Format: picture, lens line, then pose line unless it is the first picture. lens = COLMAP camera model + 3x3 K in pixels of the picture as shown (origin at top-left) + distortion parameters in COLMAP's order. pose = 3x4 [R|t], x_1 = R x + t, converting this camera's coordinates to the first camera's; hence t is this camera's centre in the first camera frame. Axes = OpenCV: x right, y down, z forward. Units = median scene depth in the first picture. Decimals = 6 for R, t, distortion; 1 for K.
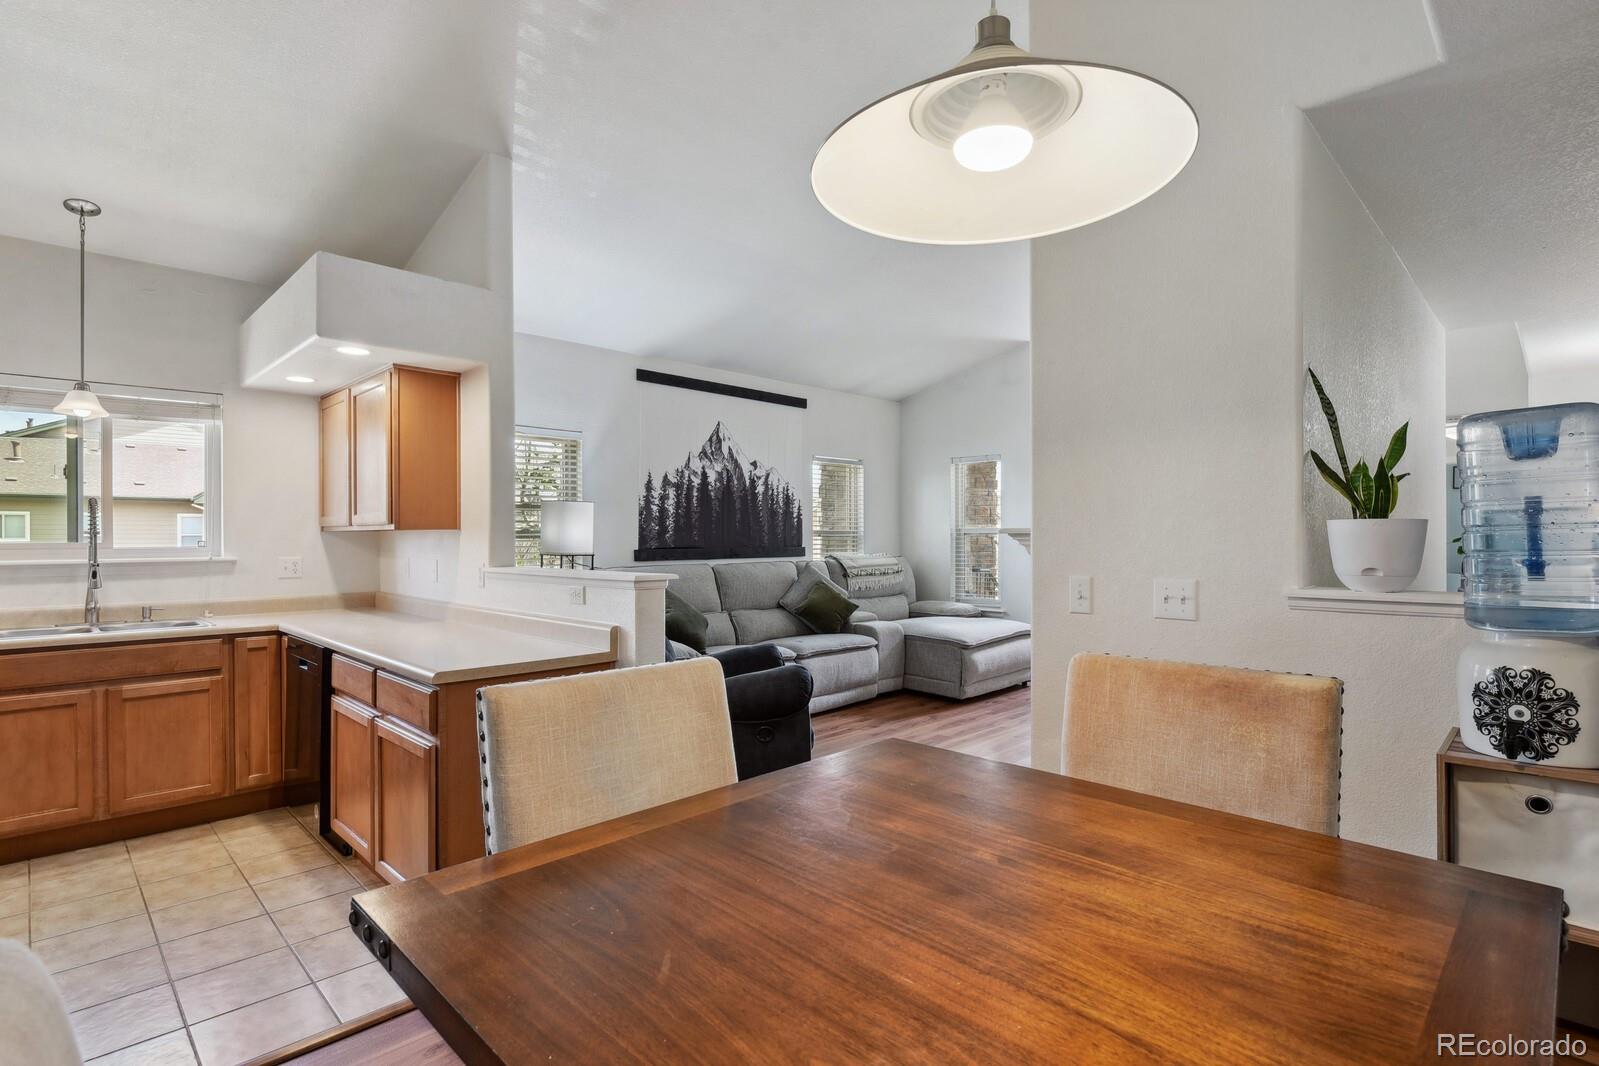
lens RADIAL K [[778.7, 0, 804.1], [0, 778.7, 537.5], [0, 0, 1]] dist [-0.000091, -0.006738]
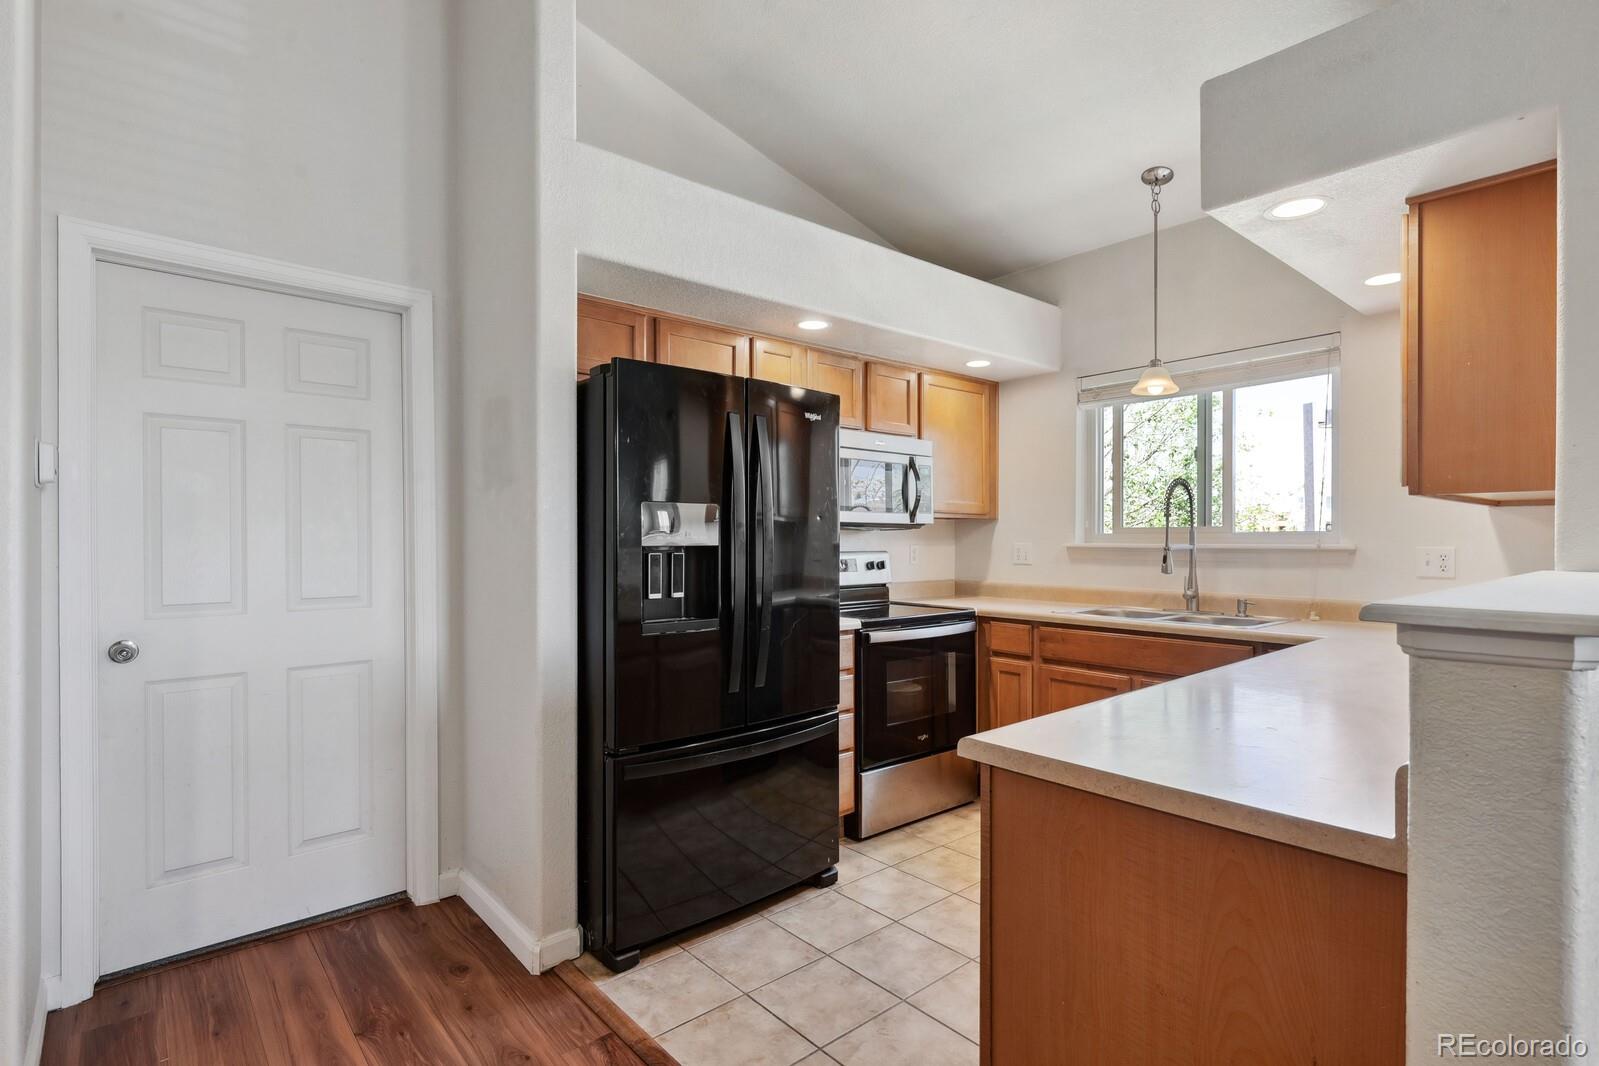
lens RADIAL K [[778.7, 0, 798.6], [0, 778.7, 541.6], [0, 0, 1]] dist [-0.000091, -0.006738]
pose [[-0.065371, 0.008665, -0.997823, 0.050922], [0.000223, 0.999962, 0.008669, 0.014370], [0.997861, 0.000344, -0.065370, 0.487491]]
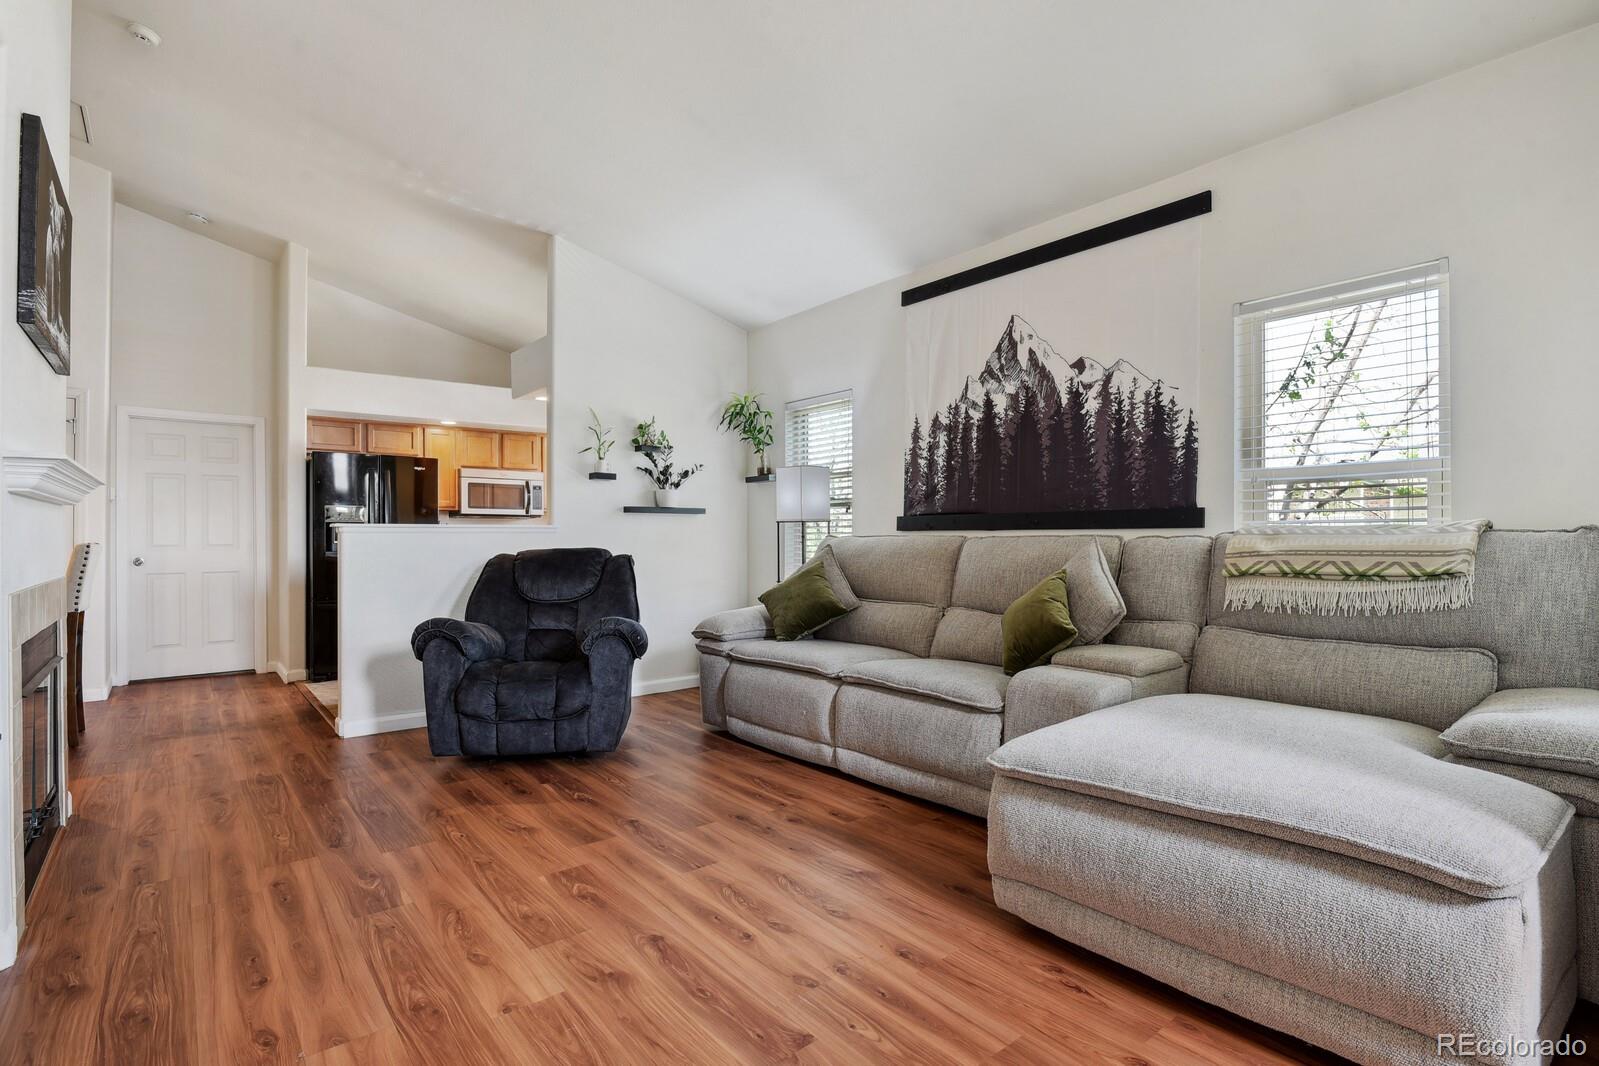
lens RADIAL K [[778.7, 0, 802.3], [0, 778.7, 530.1], [0, 0, 1]] dist [-0.000091, -0.006738]
pose [[-0.110051, -0.003697, -0.993919, 0.814749], [0.002842, 0.999988, -0.004034, 0.044499], [0.993922, -0.003269, -0.110039, 1.337156]]
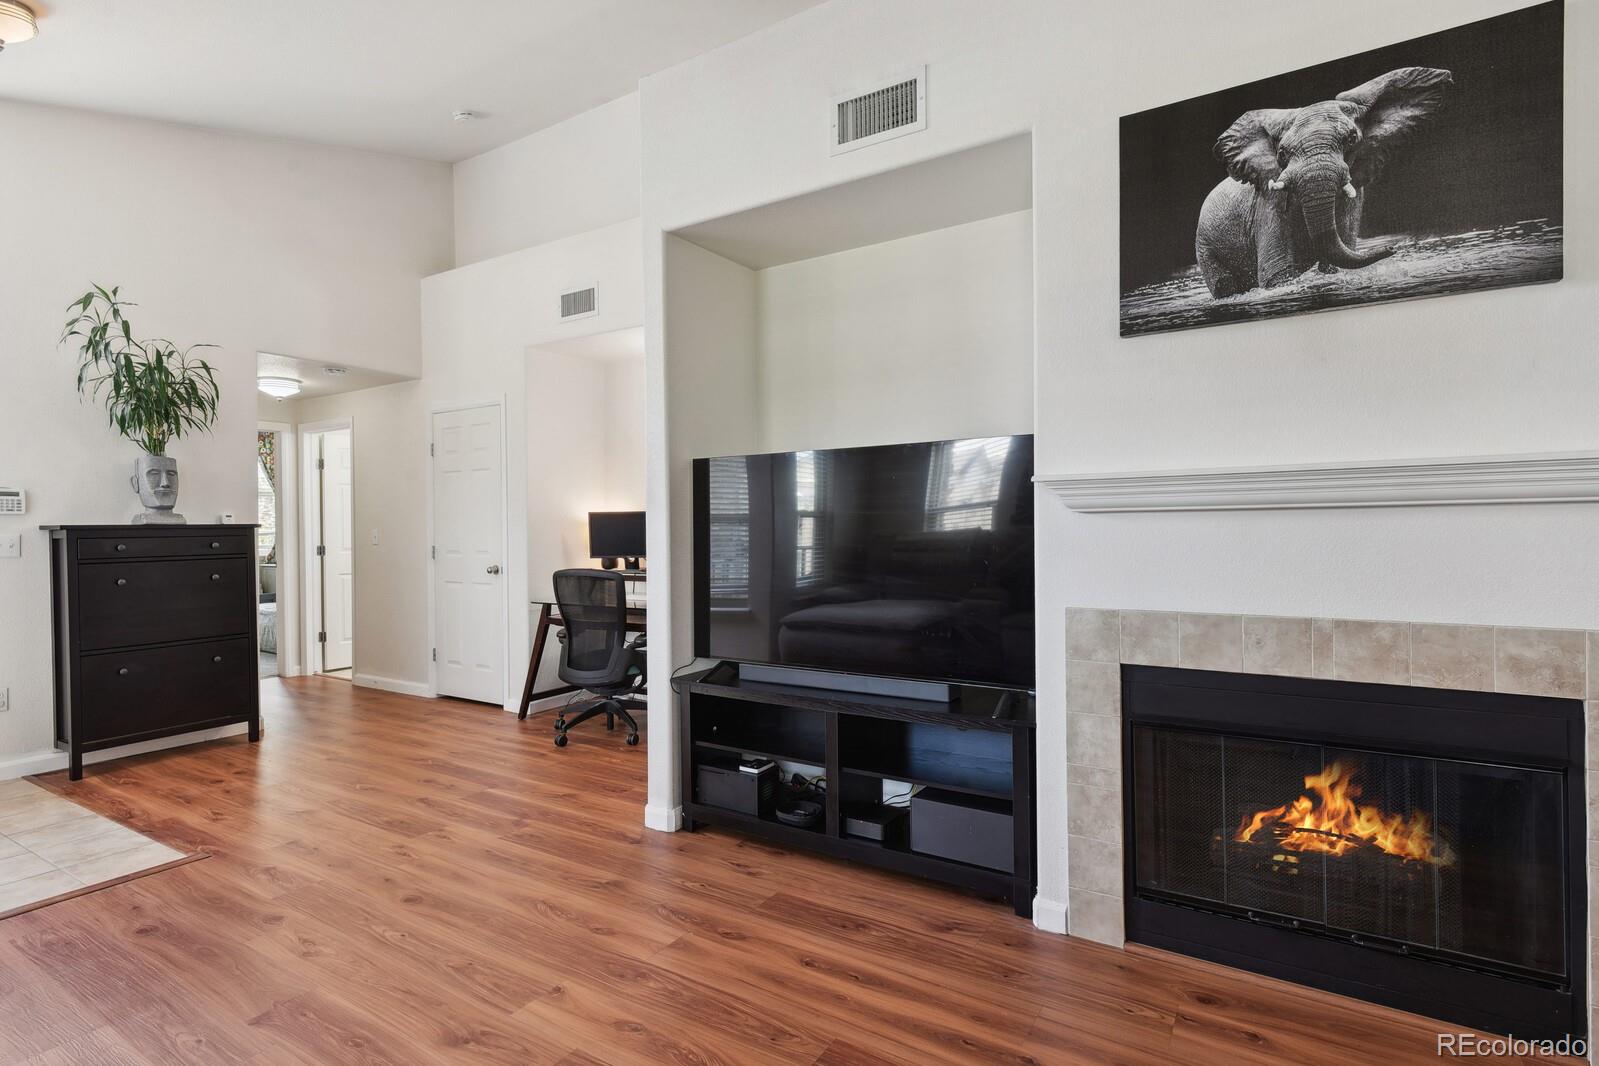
lens RADIAL K [[778.7, 0, 810.0], [0, 778.7, 547.9], [0, 0, 1]] dist [-0.000091, -0.006738]
pose [[-0.231345, -0.015606, 0.972747, -0.085292], [0.008378, 0.999802, 0.018032, 0.028568], [-0.972836, 0.012321, -0.231169, 1.084767]]
